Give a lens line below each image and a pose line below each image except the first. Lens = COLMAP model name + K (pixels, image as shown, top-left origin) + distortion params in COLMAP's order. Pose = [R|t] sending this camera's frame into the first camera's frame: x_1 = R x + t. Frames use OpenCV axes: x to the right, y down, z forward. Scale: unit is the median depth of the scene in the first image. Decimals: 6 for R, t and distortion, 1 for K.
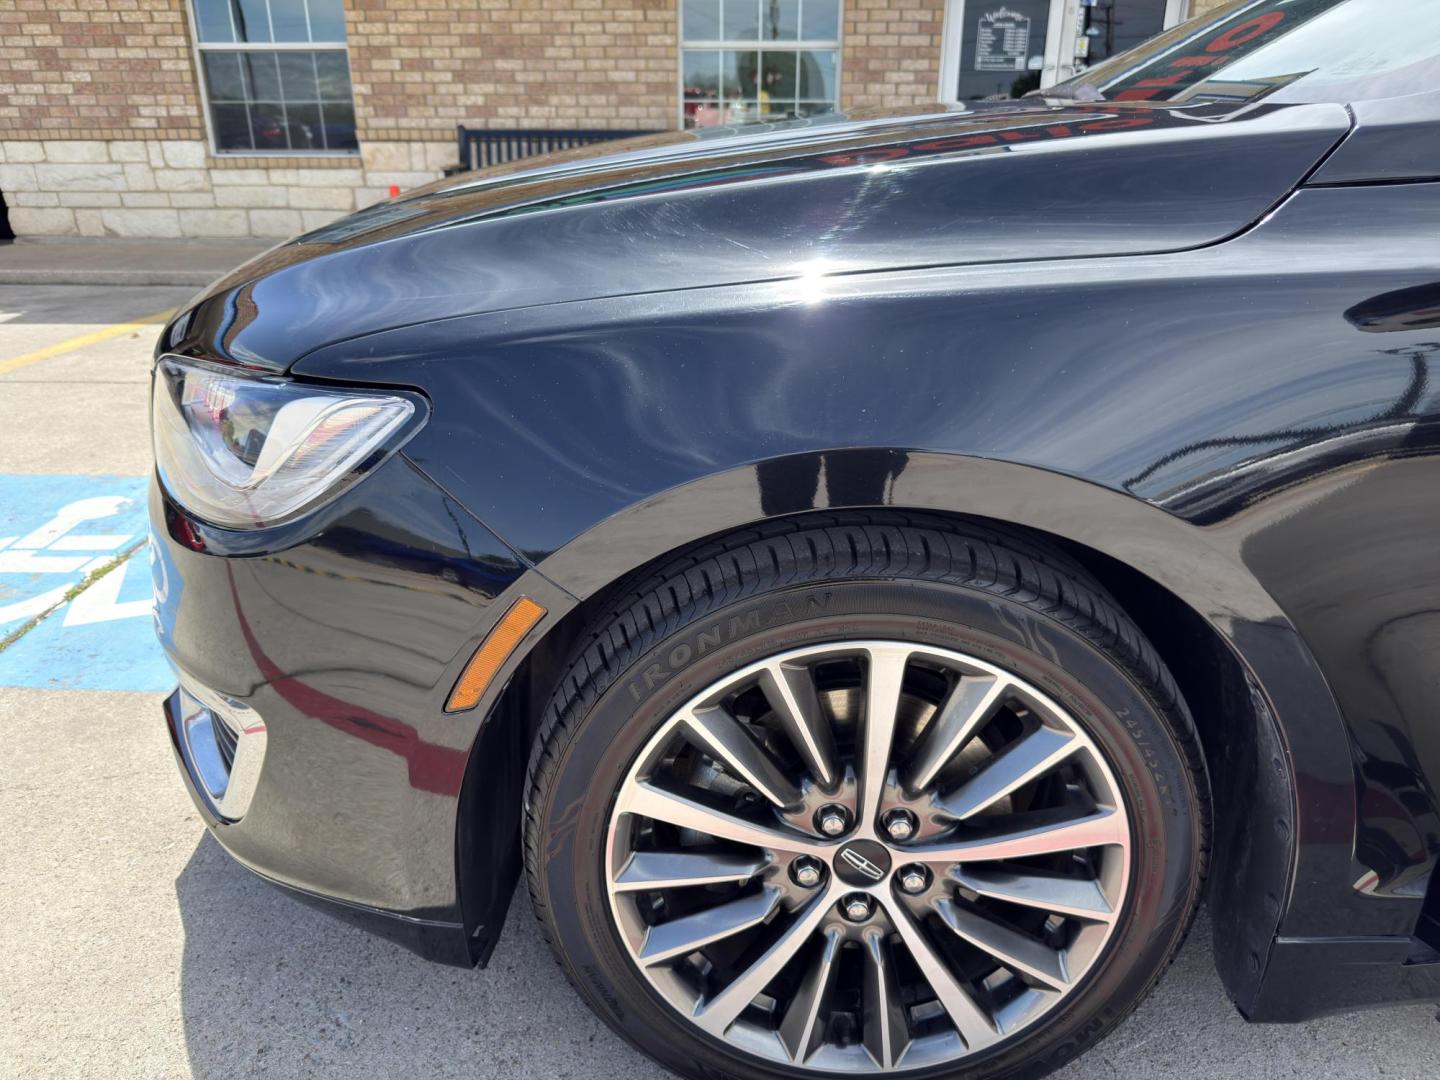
lens RADIAL K [[1022.5, 0, 709.0], [0, 1022.5, 541.8], [0, 0, 1]] dist [0.015094, -0.020088]
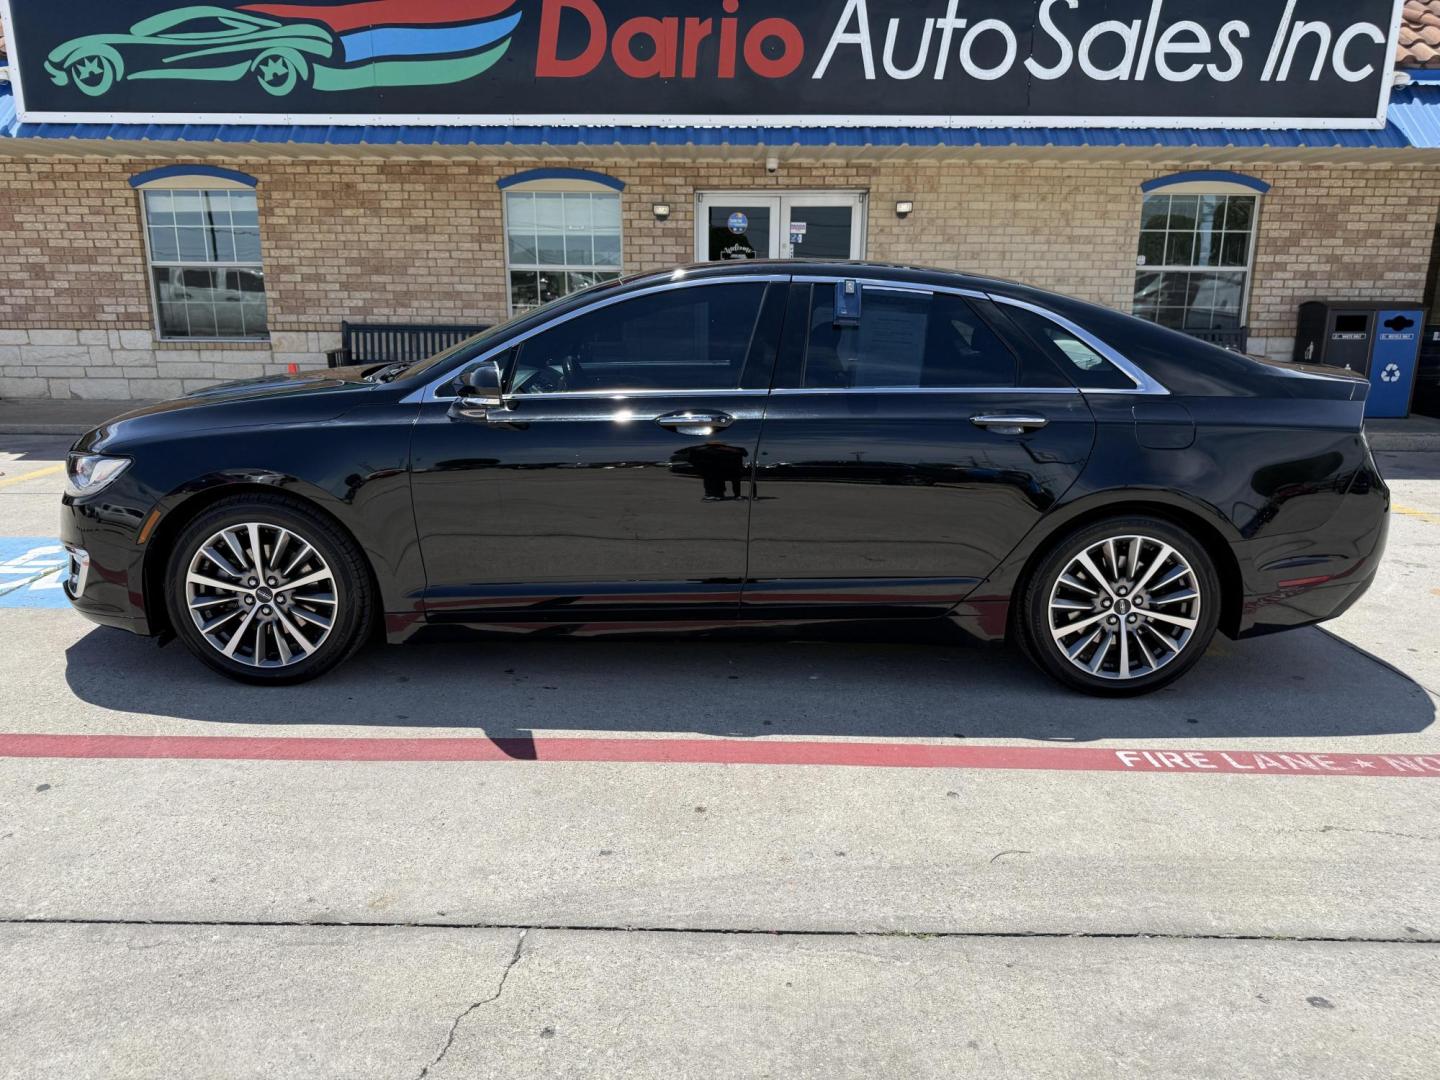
lens RADIAL K [[1022.5, 0, 714.6], [0, 1022.5, 549.9], [0, 0, 1]] dist [0.015094, -0.020088]
pose [[0.999306, -0.002536, 0.037165, 0.198143], [0.007538, 0.990807, -0.135076, 0.082305], [-0.036481, 0.135263, 0.990138, -0.324551]]
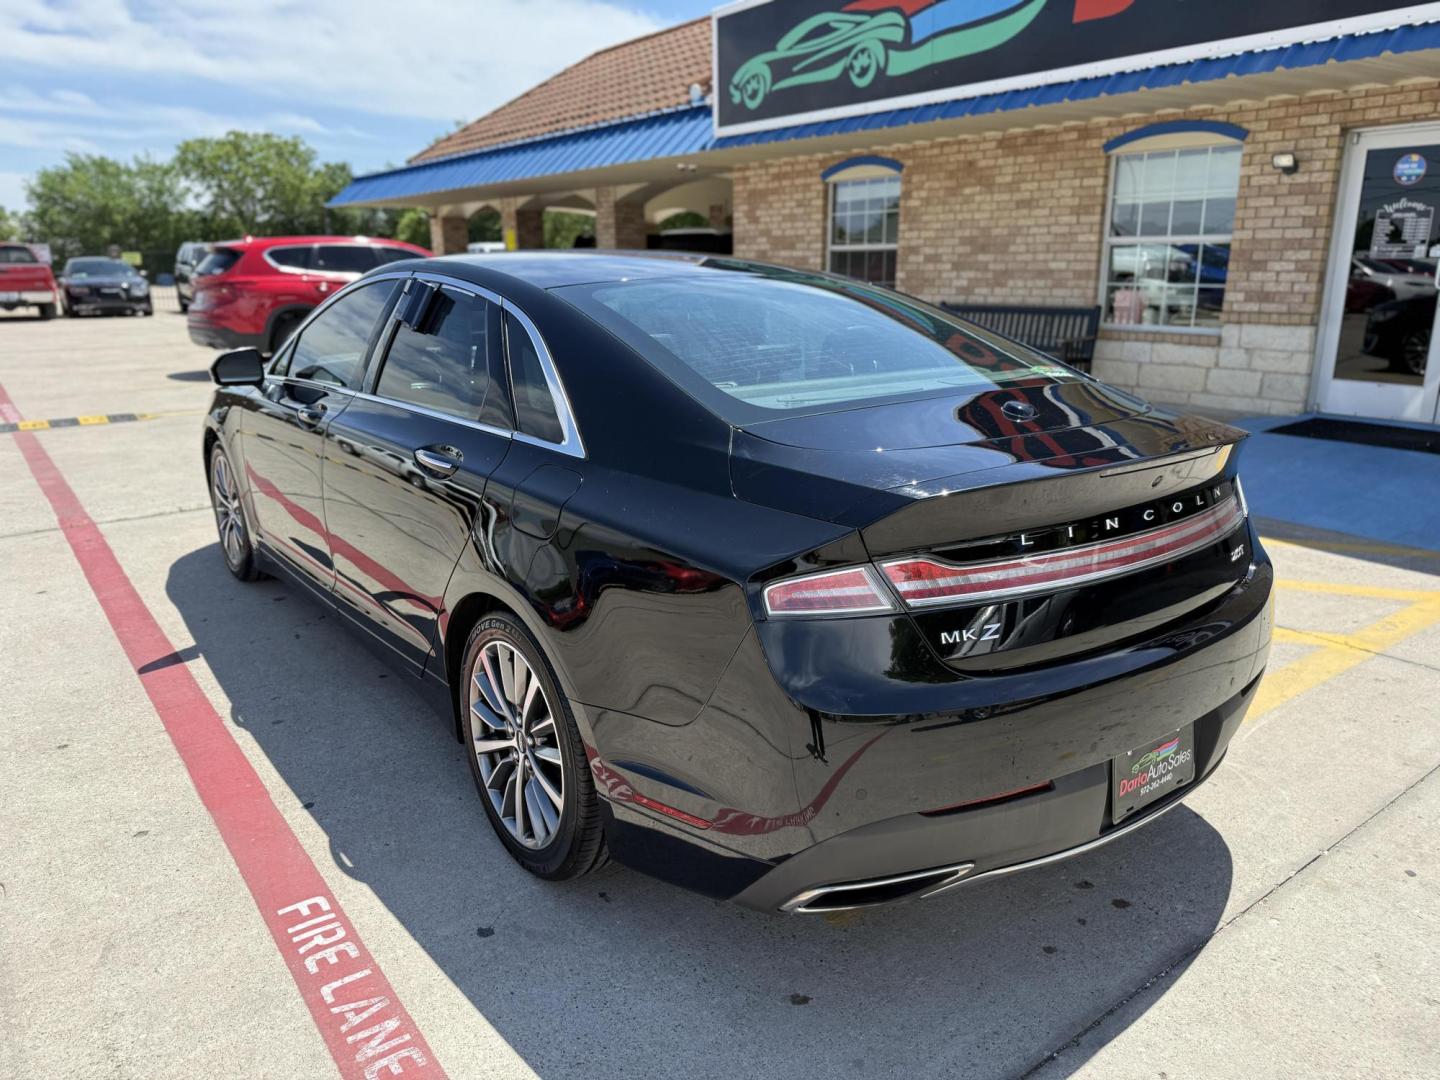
lens RADIAL K [[1022.5, 0, 731.5], [0, 1022.5, 541.1], [0, 0, 1]] dist [0.015094, -0.020088]
pose [[0.641521, 0.196365, -0.741547, 0.655423], [-0.281204, 0.959587, 0.010829, -0.031609], [0.713705, 0.201579, 0.670813, -0.059248]]
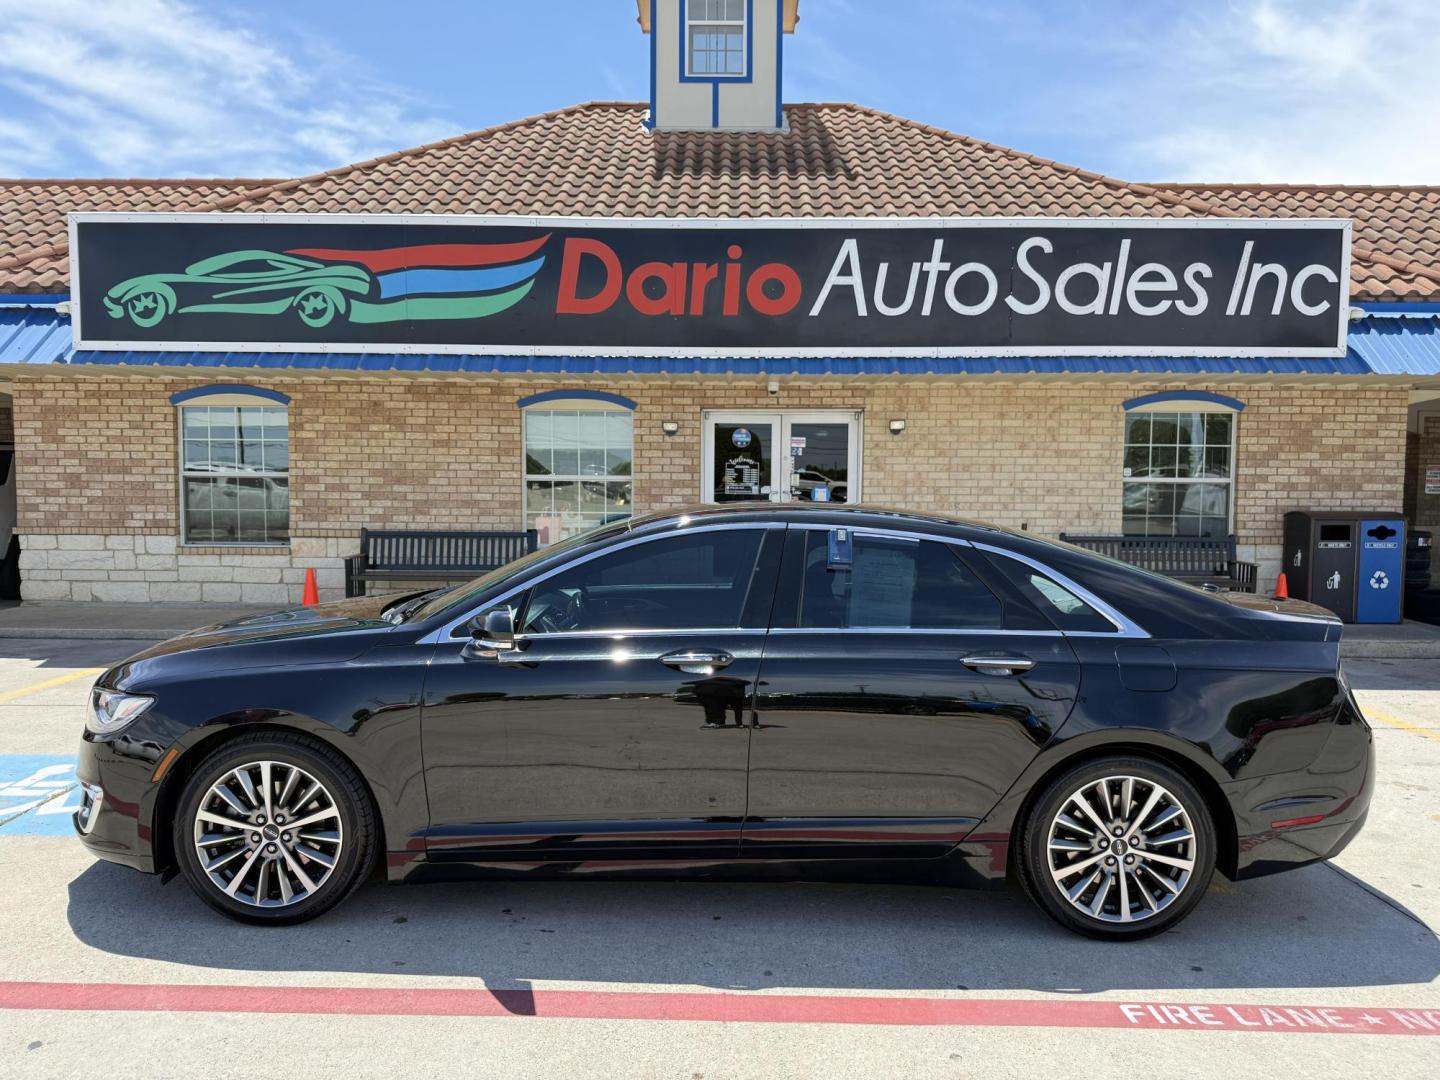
lens RADIAL K [[1022.5, 0, 718.5], [0, 1022.5, 544.2], [0, 0, 1]] dist [0.015094, -0.020088]
pose [[0.999411, 0.006696, 0.033668, 0.200094], [0.004271, 0.948919, -0.315490, 0.062768], [-0.034061, 0.315448, 0.948331, -0.349198]]
